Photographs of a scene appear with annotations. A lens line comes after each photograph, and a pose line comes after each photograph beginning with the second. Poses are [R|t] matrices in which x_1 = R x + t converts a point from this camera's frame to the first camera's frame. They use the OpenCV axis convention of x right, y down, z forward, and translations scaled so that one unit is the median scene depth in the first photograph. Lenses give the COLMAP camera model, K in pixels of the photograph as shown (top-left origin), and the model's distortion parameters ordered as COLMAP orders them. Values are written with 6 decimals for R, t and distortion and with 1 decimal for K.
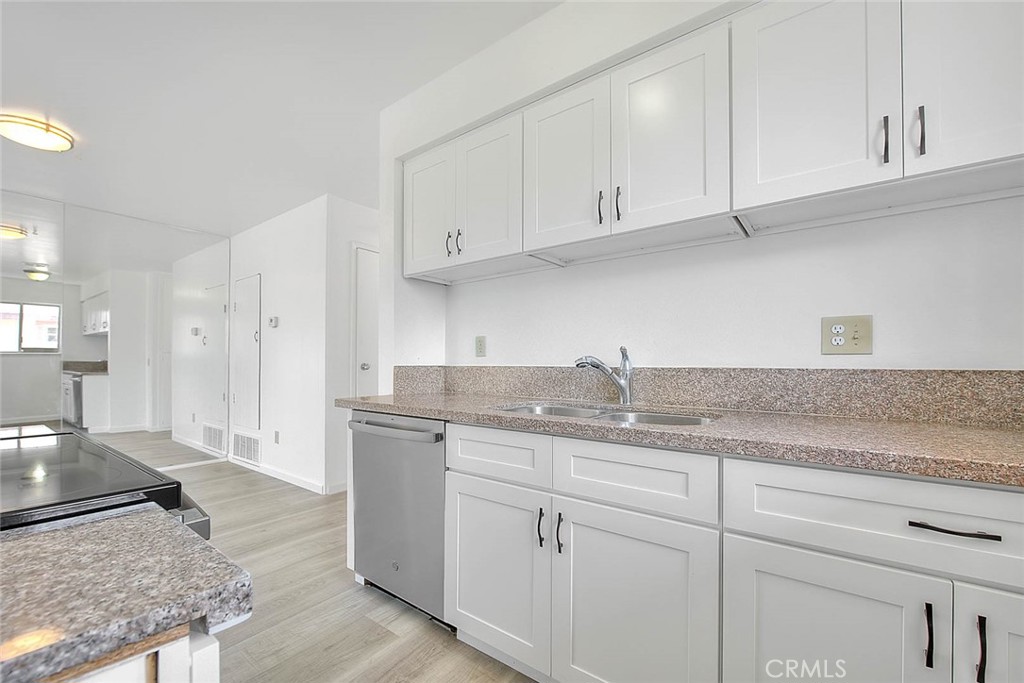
lens RADIAL K [[435.9, 0, 508.0], [0, 435.9, 353.5], [0, 0, 1]] dist [0.002666, -0.000838]
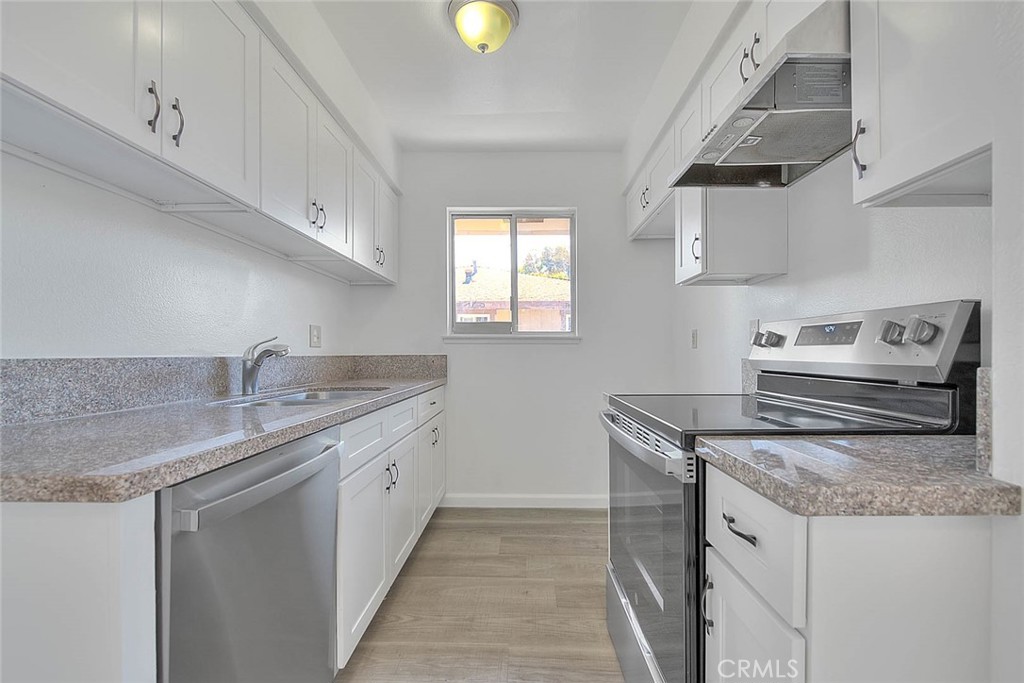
lens RADIAL K [[435.9, 0, 528.8], [0, 435.9, 356.1], [0, 0, 1]] dist [0.002666, -0.000838]
pose [[-0.628321, -0.001551, 0.777953, -0.701104], [-0.008384, 0.999953, -0.004778, 0.023717], [-0.777909, -0.009524, -0.628305, 0.886816]]
